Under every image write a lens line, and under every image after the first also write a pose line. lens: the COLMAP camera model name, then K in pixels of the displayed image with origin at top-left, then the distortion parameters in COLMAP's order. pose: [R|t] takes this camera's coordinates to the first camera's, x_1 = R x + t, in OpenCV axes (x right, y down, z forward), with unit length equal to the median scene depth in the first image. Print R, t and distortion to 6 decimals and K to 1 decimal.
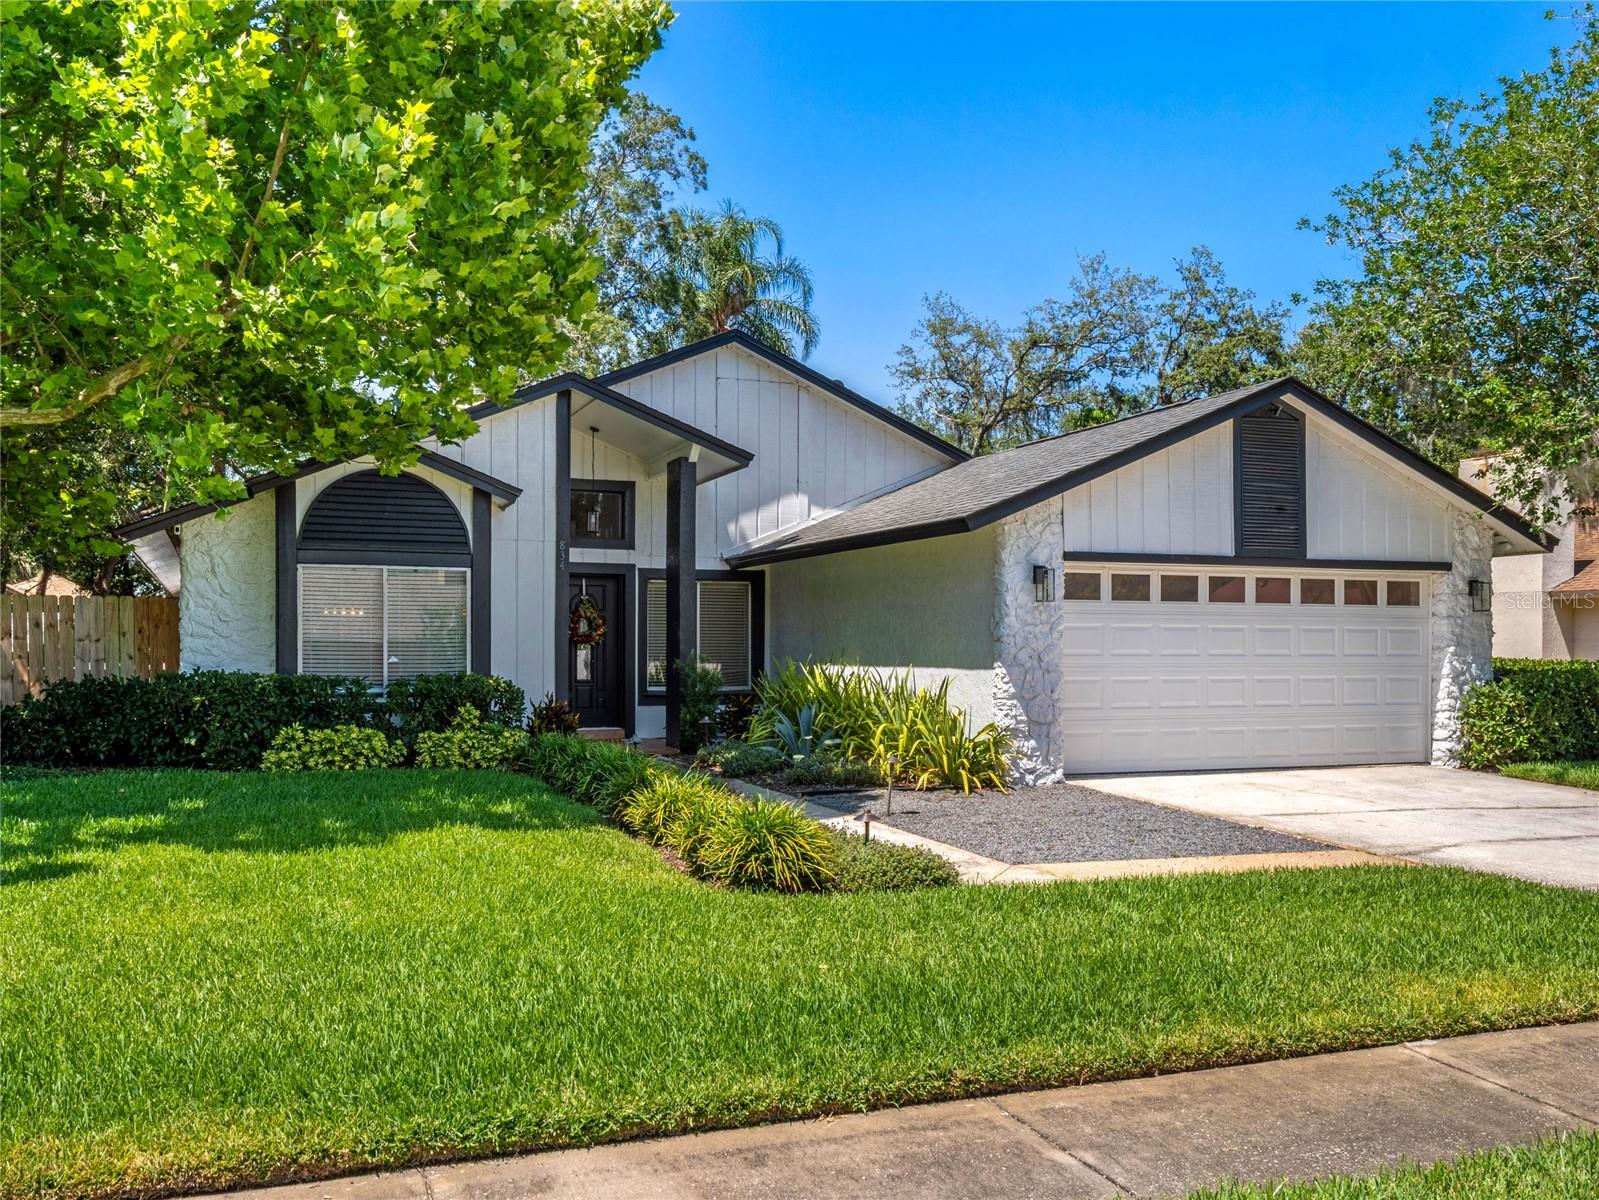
lens RADIAL K [[1349.4, 0, 798.8], [0, 1349.4, 634.3], [0, 0, 1]] dist [-0.009920, -0.009521]
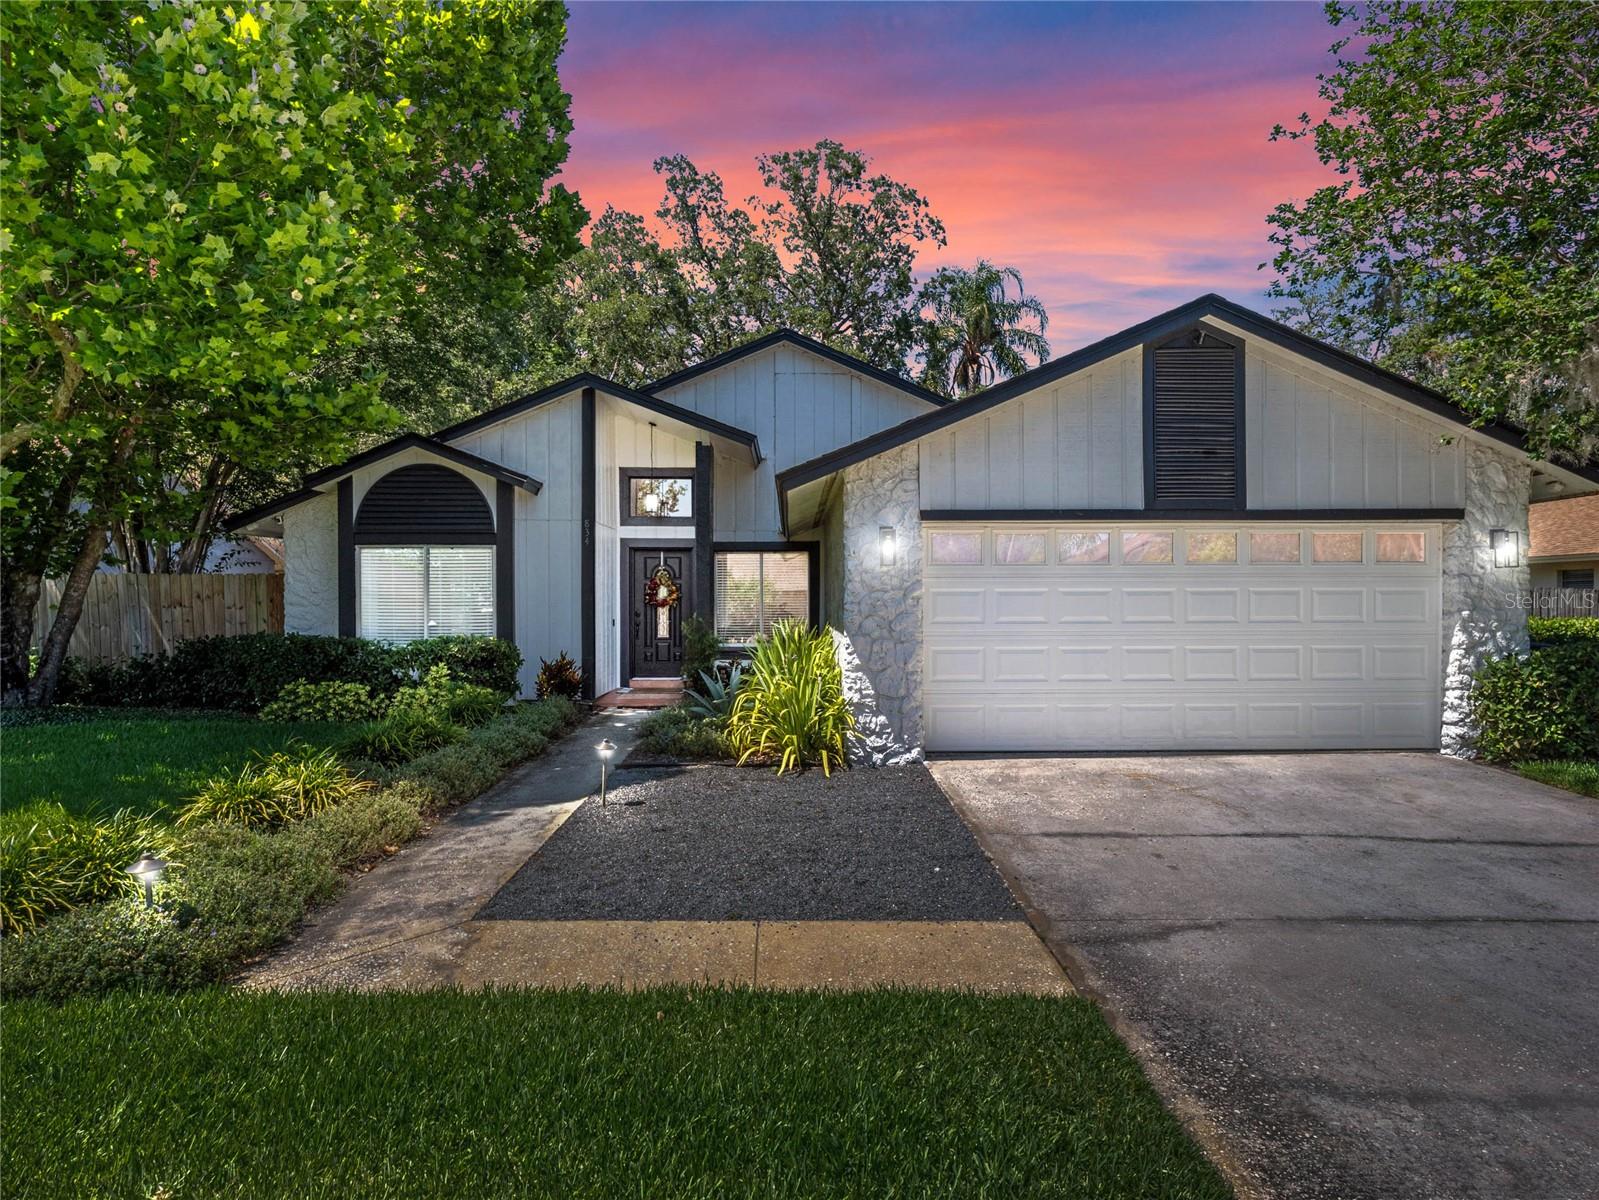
lens RADIAL K [[941.5, 0, 799.5], [0, 941.5, 600.0], [0, 0, 1]] dist [-0.029640, 0.001774]
pose [[0.939343, -0.005510, -0.342935, 0.305239], [0.008775, 0.999930, 0.007969, -0.005769], [0.342867, -0.010494, 0.939325, 0.336810]]
